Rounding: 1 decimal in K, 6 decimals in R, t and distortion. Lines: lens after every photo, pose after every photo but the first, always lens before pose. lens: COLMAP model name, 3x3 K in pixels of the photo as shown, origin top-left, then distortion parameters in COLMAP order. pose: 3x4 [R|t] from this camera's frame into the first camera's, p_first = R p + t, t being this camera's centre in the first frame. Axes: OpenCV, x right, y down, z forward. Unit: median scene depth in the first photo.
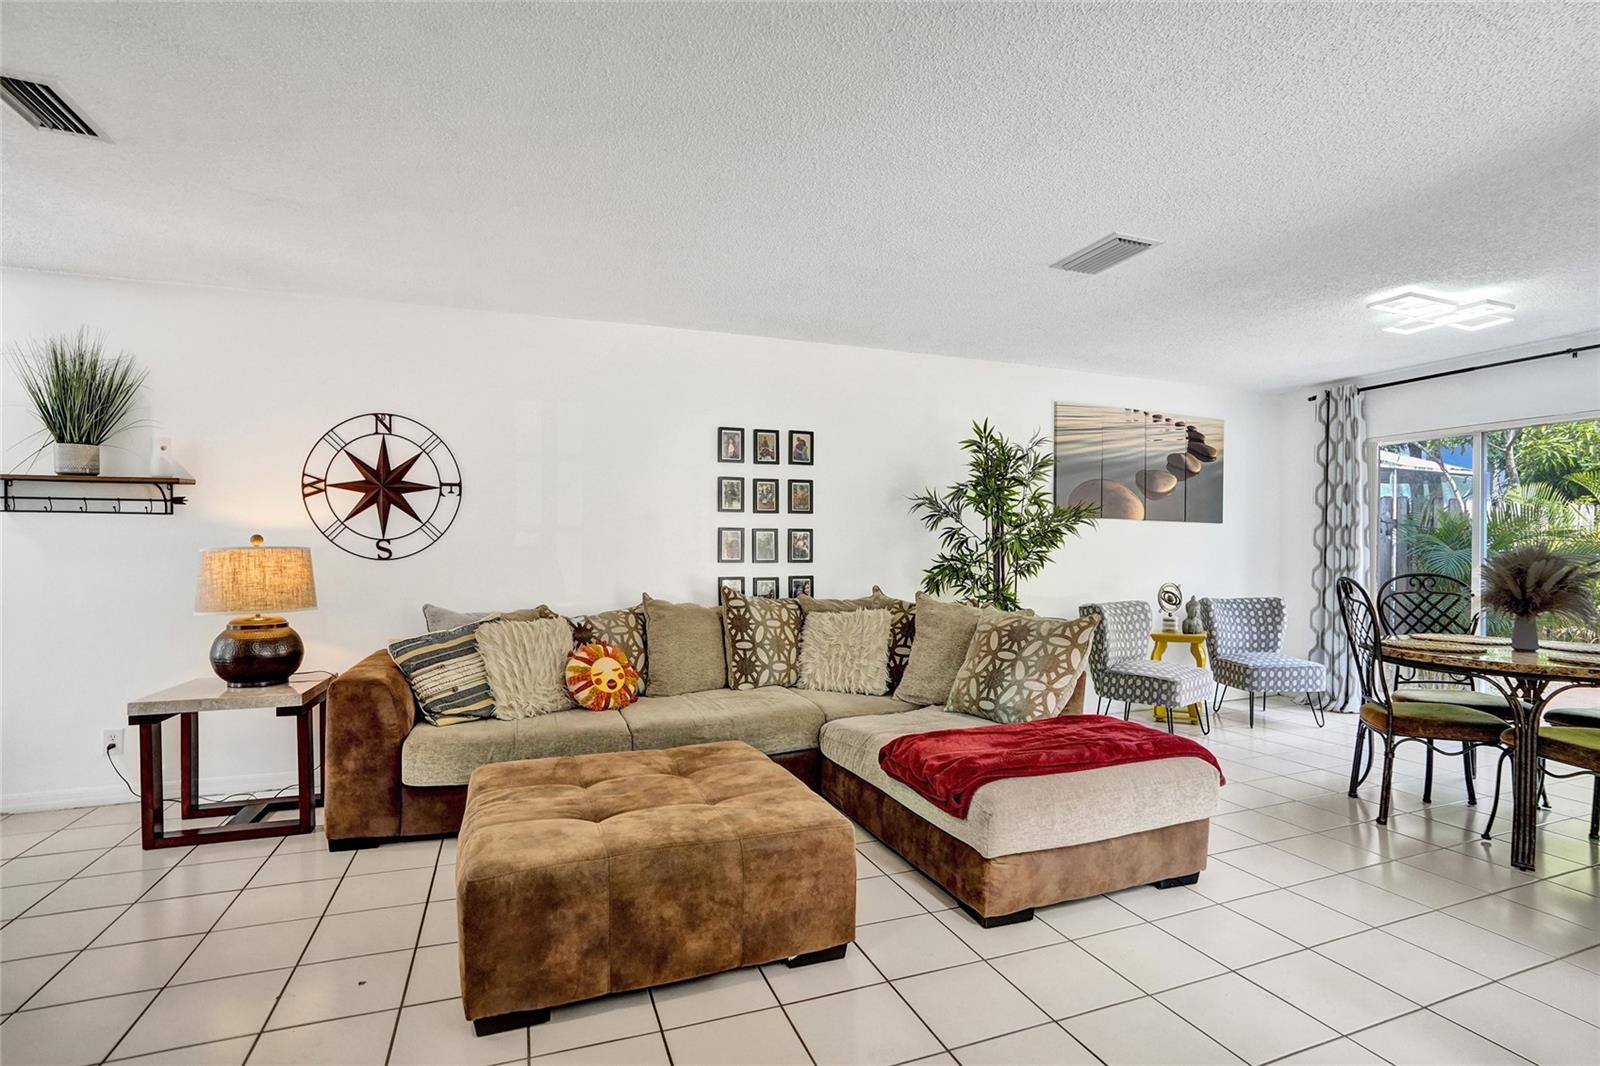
lens RADIAL K [[758.6, 0, 817.6], [0, 758.6, 546.5], [0, 0, 1]] dist [-0.030487, 0.004129]
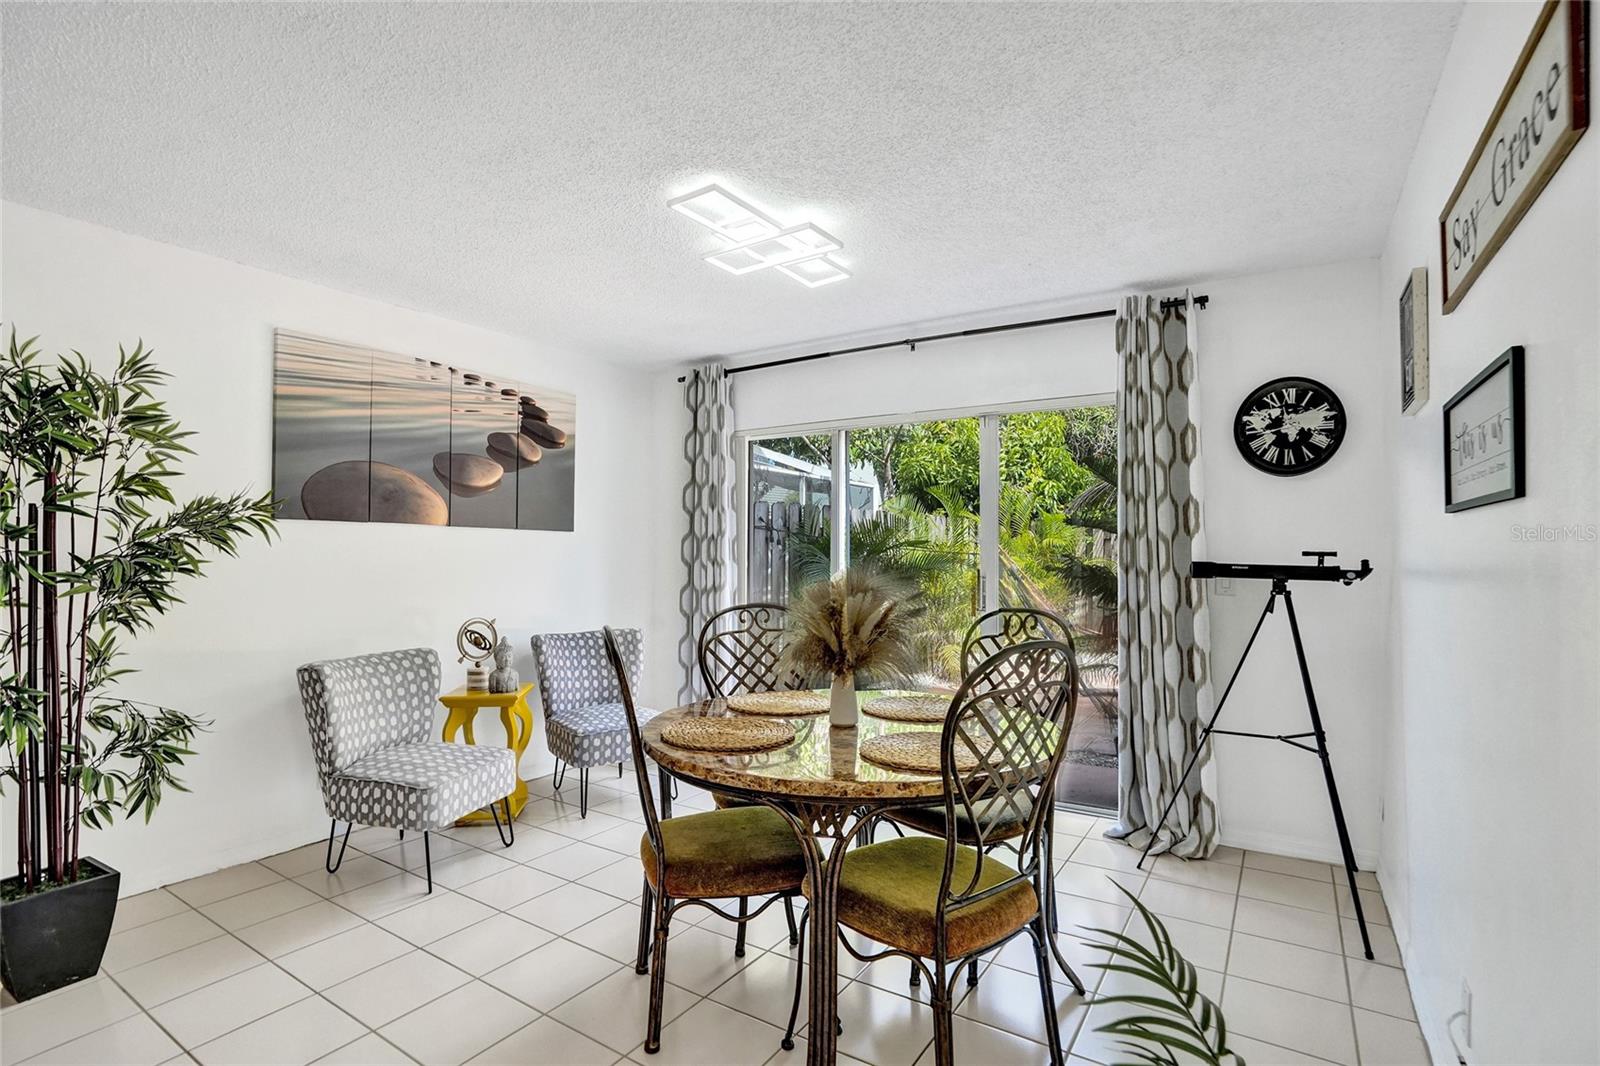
lens RADIAL K [[758.6, 0, 796.5], [0, 758.6, 530.9], [0, 0, 1]] dist [-0.030487, 0.004129]
pose [[0.824669, 0.010746, 0.565514, 0.317185], [0.003412, 0.999707, -0.023973, -0.013329], [-0.565606, 0.021700, 0.824390, 0.269524]]
